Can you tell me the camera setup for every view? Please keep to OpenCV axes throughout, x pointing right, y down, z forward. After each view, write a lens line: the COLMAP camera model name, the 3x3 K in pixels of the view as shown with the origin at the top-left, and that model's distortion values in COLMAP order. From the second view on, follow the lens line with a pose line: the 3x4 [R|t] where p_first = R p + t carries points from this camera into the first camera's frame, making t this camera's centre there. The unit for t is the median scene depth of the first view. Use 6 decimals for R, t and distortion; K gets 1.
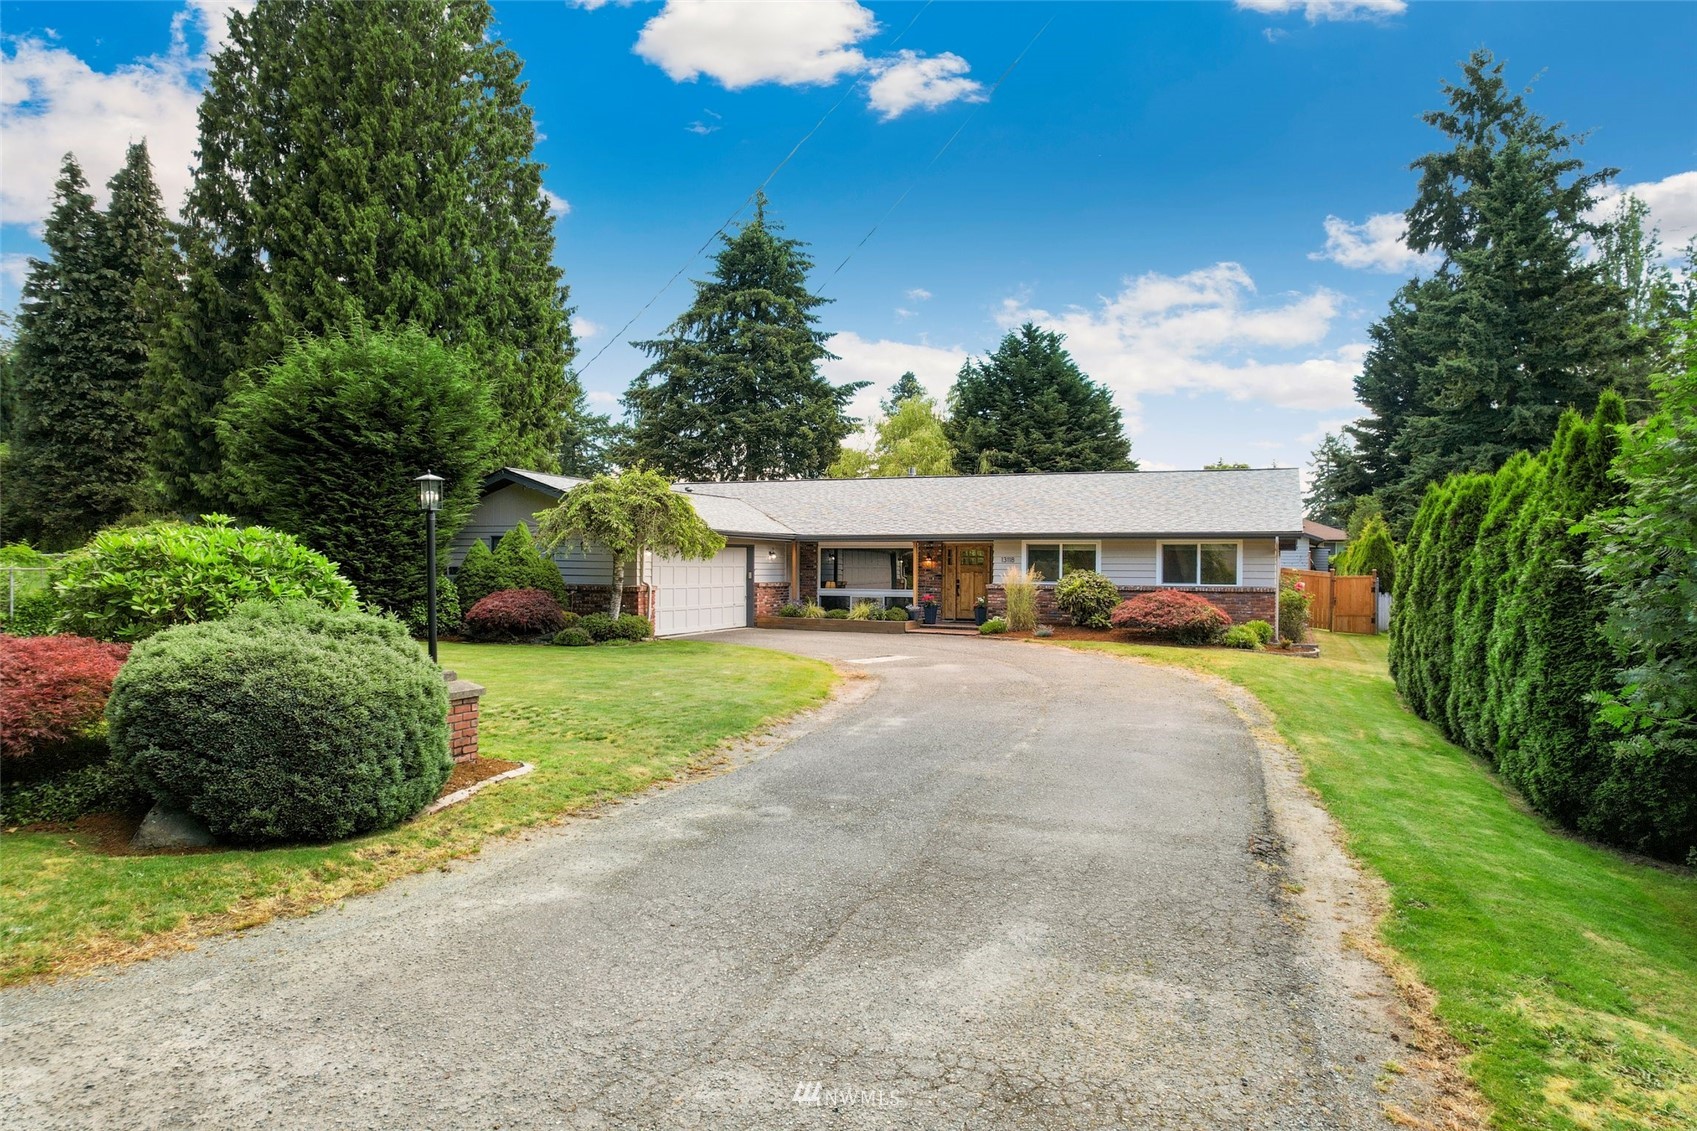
lens RADIAL K [[1101.9, 0, 853.2], [0, 1101.9, 574.2], [0, 0, 1]] dist [-0.068172, 0.060816]
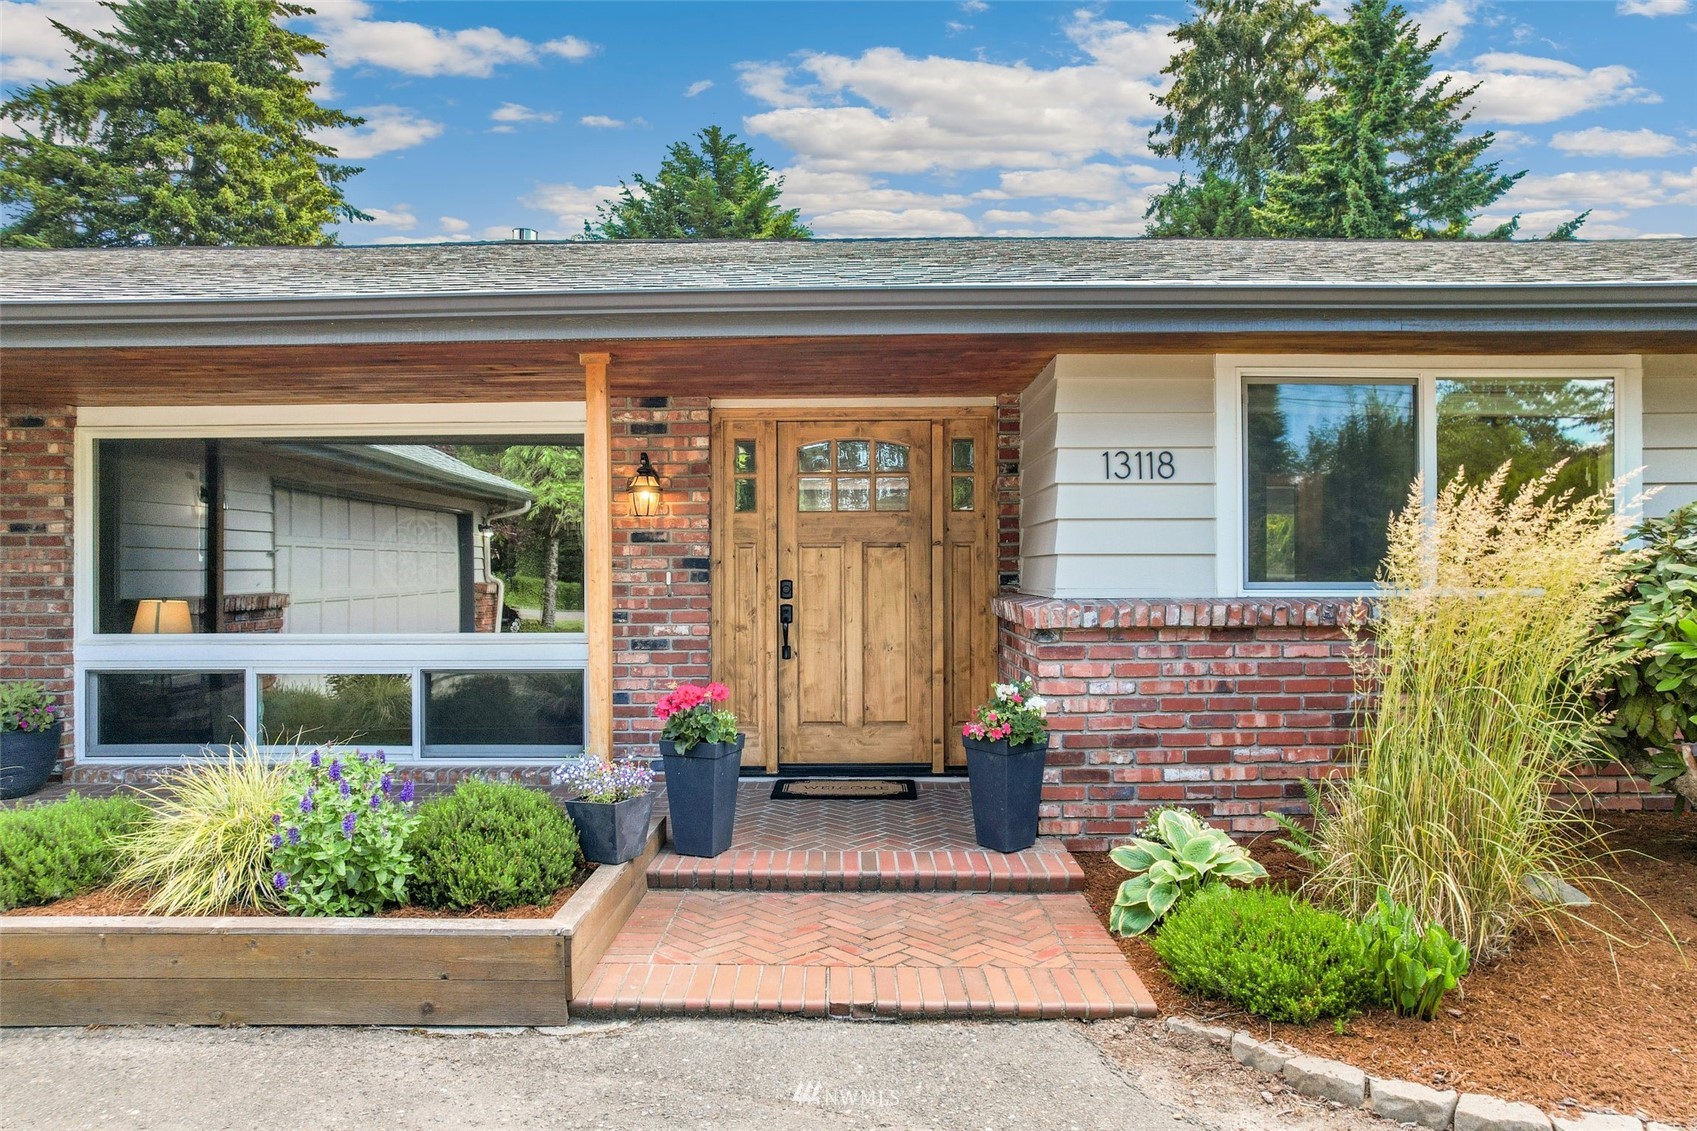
lens RADIAL K [[1101.9, 0, 853.2], [0, 1101.9, 574.2], [0, 0, 1]] dist [-0.068172, 0.060816]
pose [[0.930268, -0.015445, 0.366556, 0.023618], [0.015597, 0.999875, 0.002547, 0.002562], [-0.366549, 0.003348, 0.930393, 0.634653]]
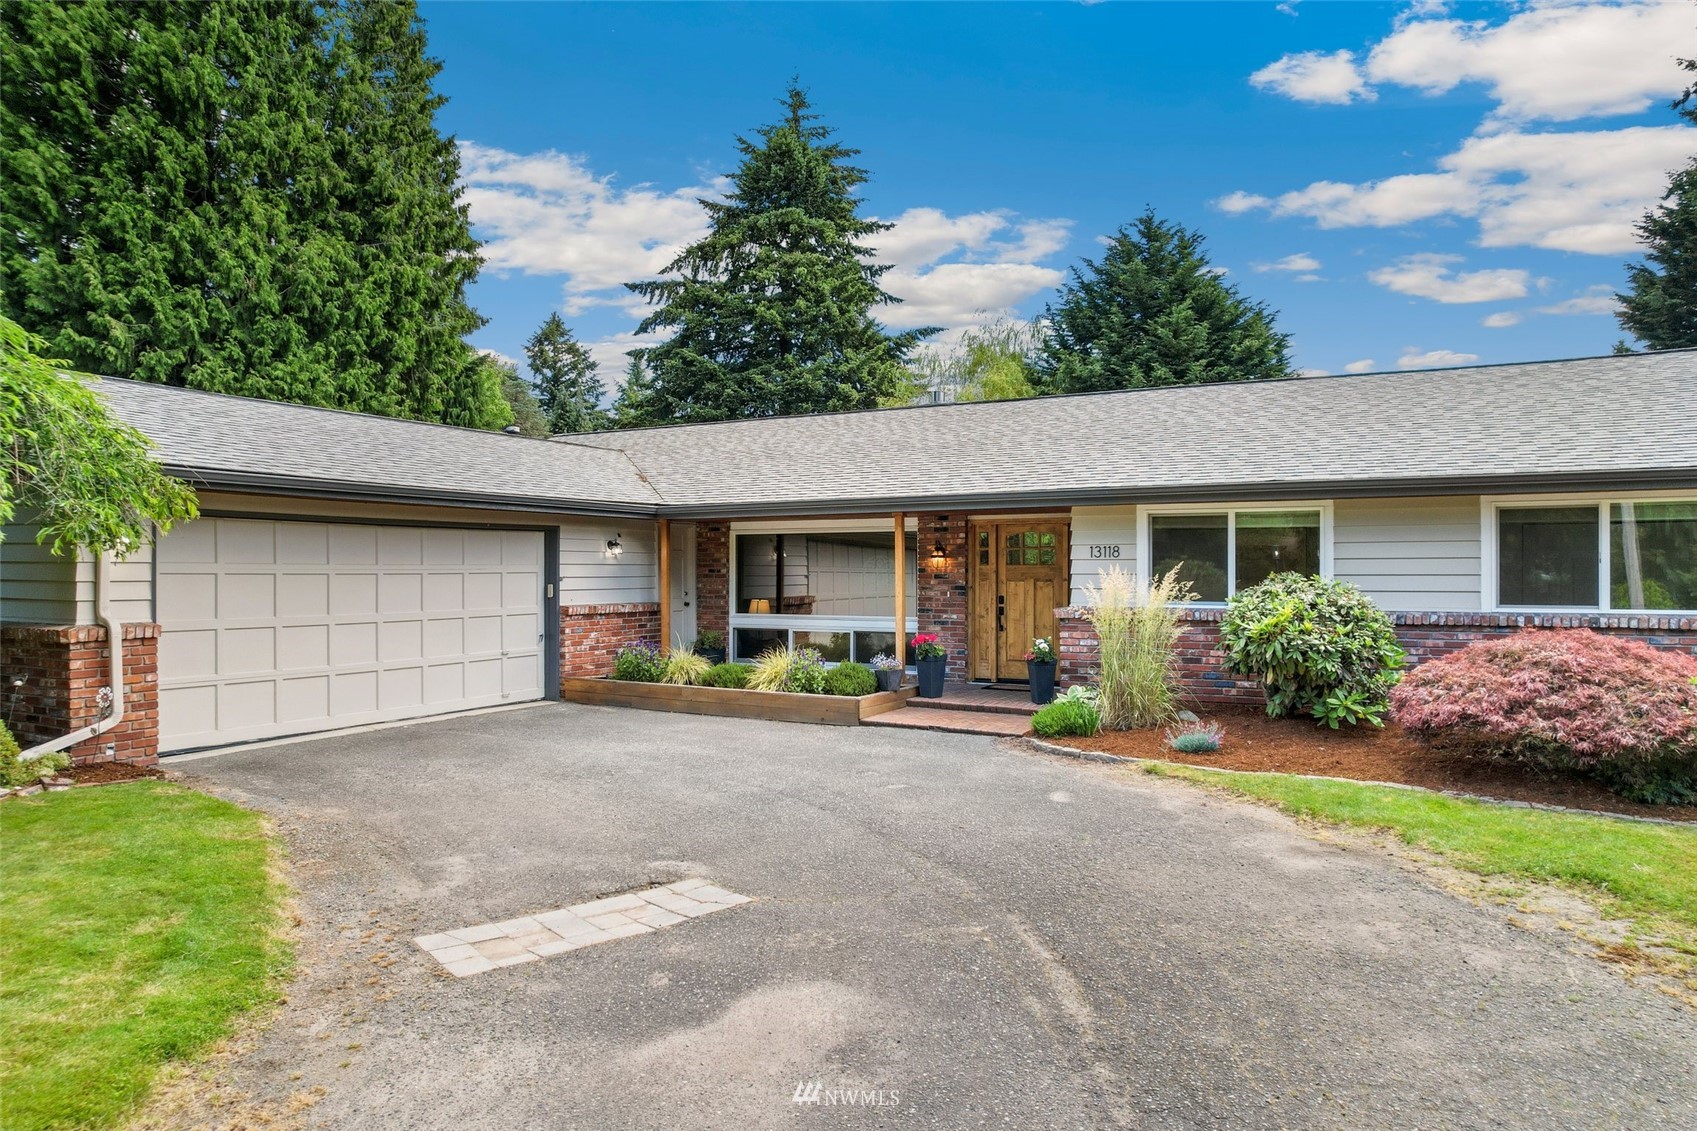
lens RADIAL K [[1101.9, 0, 853.2], [0, 1101.9, 574.2], [0, 0, 1]] dist [-0.068172, 0.060816]
pose [[0.994234, -0.008114, -0.106925, 0.065866], [0.007762, 0.999963, -0.003703, -0.002568], [0.106951, 0.002852, 0.994260, 0.417647]]
